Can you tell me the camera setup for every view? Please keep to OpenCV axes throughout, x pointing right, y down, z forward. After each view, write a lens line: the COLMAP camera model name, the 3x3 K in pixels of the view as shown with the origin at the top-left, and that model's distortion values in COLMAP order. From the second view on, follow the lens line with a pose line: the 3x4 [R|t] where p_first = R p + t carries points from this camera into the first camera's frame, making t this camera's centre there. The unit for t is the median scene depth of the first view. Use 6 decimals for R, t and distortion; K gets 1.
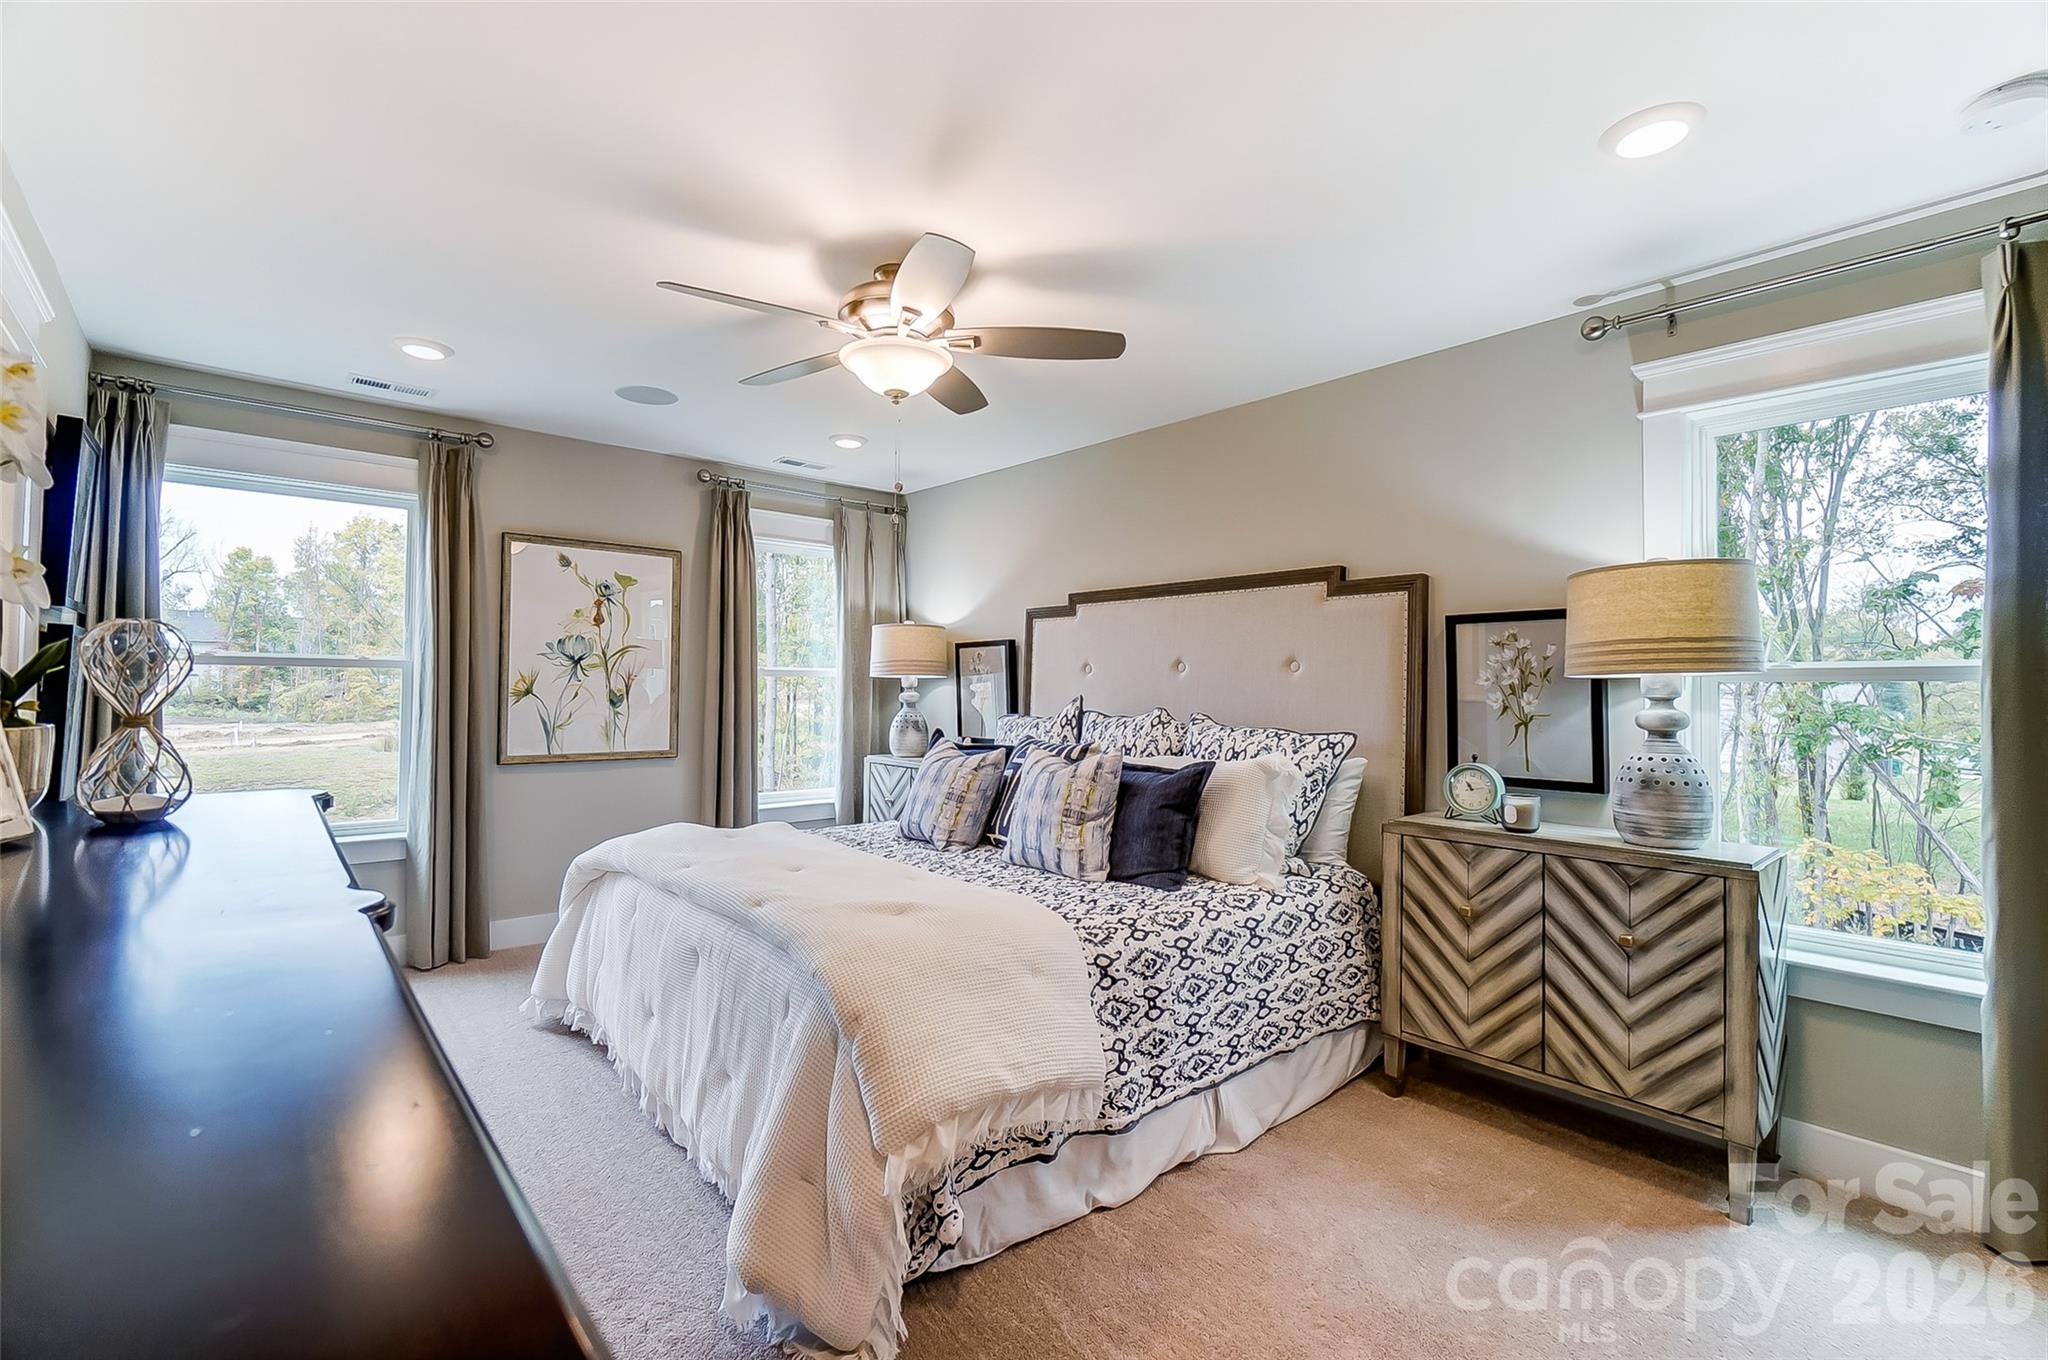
lens RADIAL K [[899.4, 0, 1002.0], [0, 899.4, 677.0], [0, 0, 1]] dist [0.000245, 0.023336]
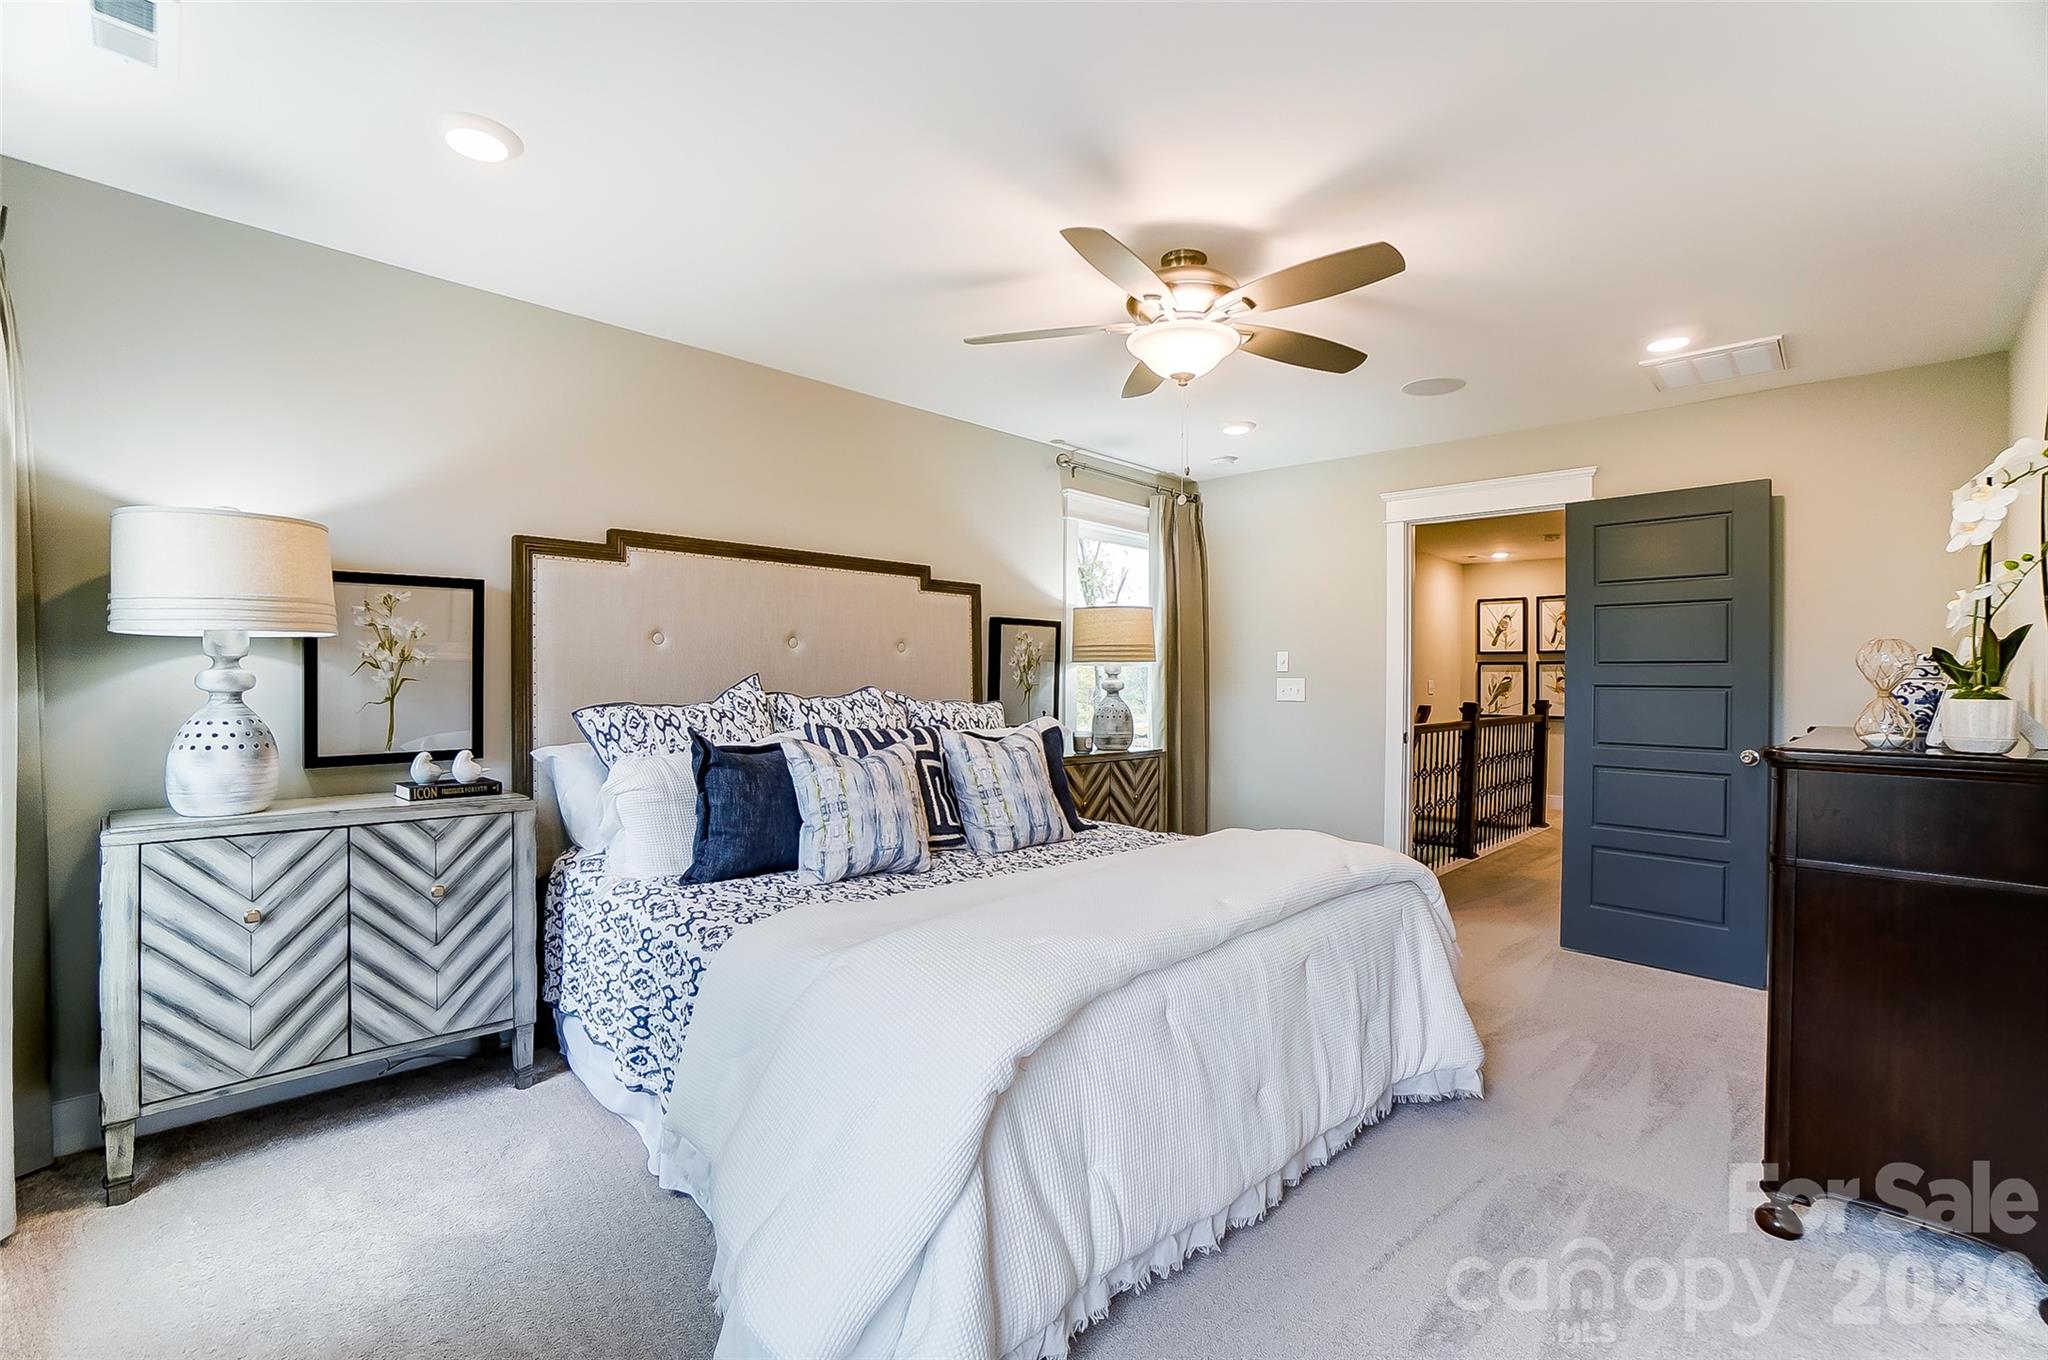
lens RADIAL K [[903.4, 0, 1017.1], [0, 903.4, 689.0], [0, 0, 1]] dist [-0.063853, 0.023994]
pose [[-0.072657, -0.036741, 0.996680, -0.724187], [-0.036457, 0.998751, 0.034160, -0.002840], [-0.996690, -0.033854, -0.073906, 0.816341]]
